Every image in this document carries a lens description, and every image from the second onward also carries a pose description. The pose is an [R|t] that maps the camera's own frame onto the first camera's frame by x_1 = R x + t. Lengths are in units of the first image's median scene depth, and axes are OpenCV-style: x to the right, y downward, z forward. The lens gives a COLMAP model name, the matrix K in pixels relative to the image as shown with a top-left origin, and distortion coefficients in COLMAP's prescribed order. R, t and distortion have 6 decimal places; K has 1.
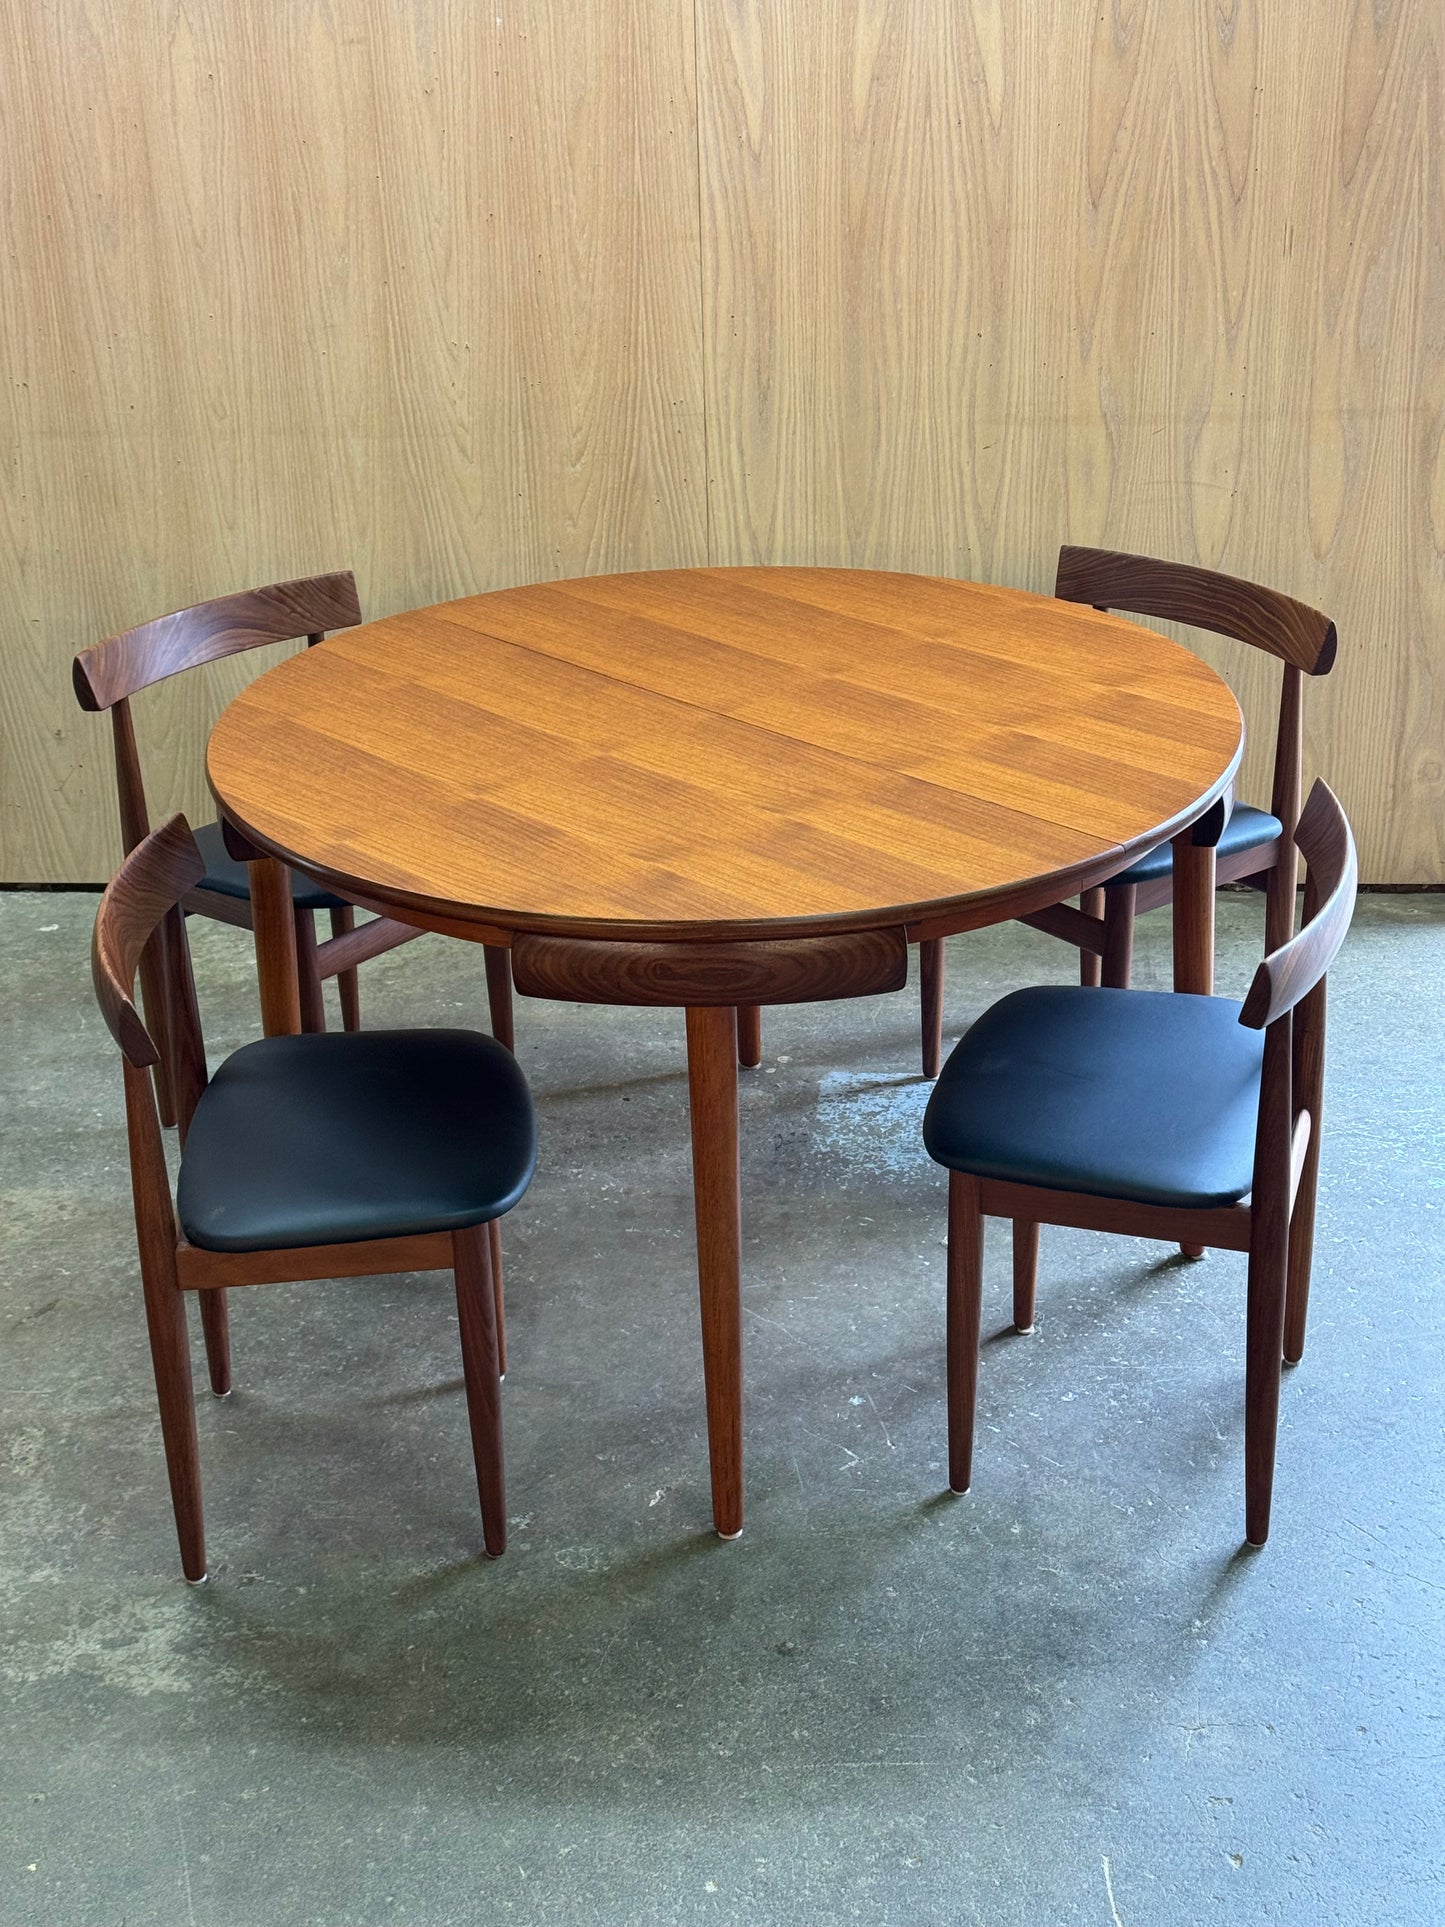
lens RADIAL K [[2735.0, 0, 722.5], [0, 2735.0, 963.5], [0, 0, 1]] dist [0.185656, -0.303880]
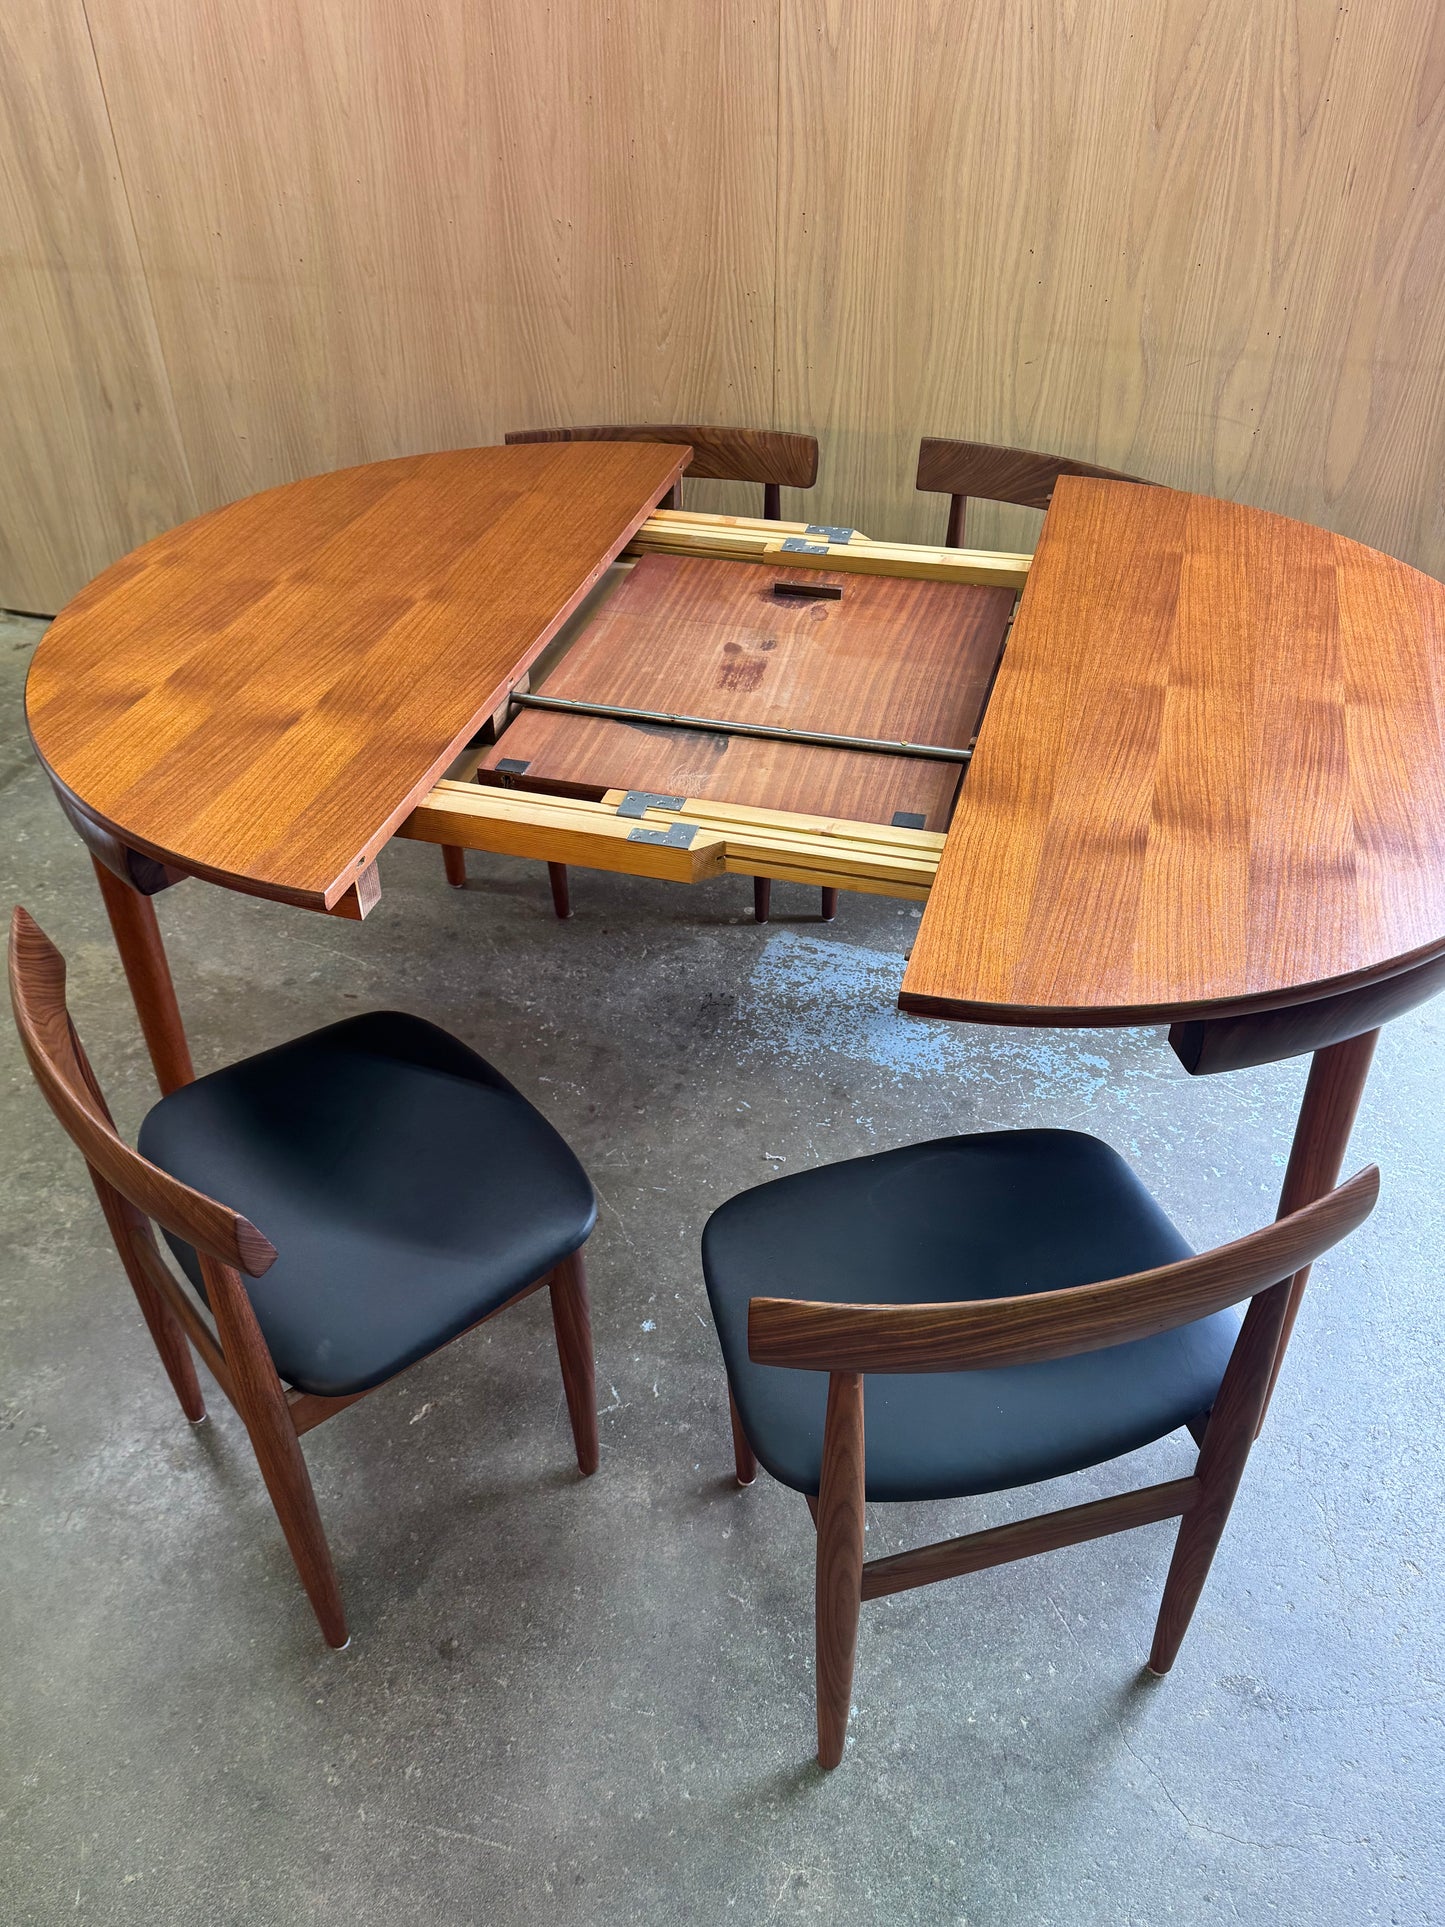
lens RADIAL K [[1543.1, 0, 722.5], [0, 1543.1, 963.5], [0, 0, 1]] dist [0.015668, -0.018796]
pose [[0.972561, 0.158870, -0.169957, 0.121454], [-0.113672, 0.961895, 0.248669, -0.100103], [0.202987, -0.222527, 0.953561, 0.355648]]
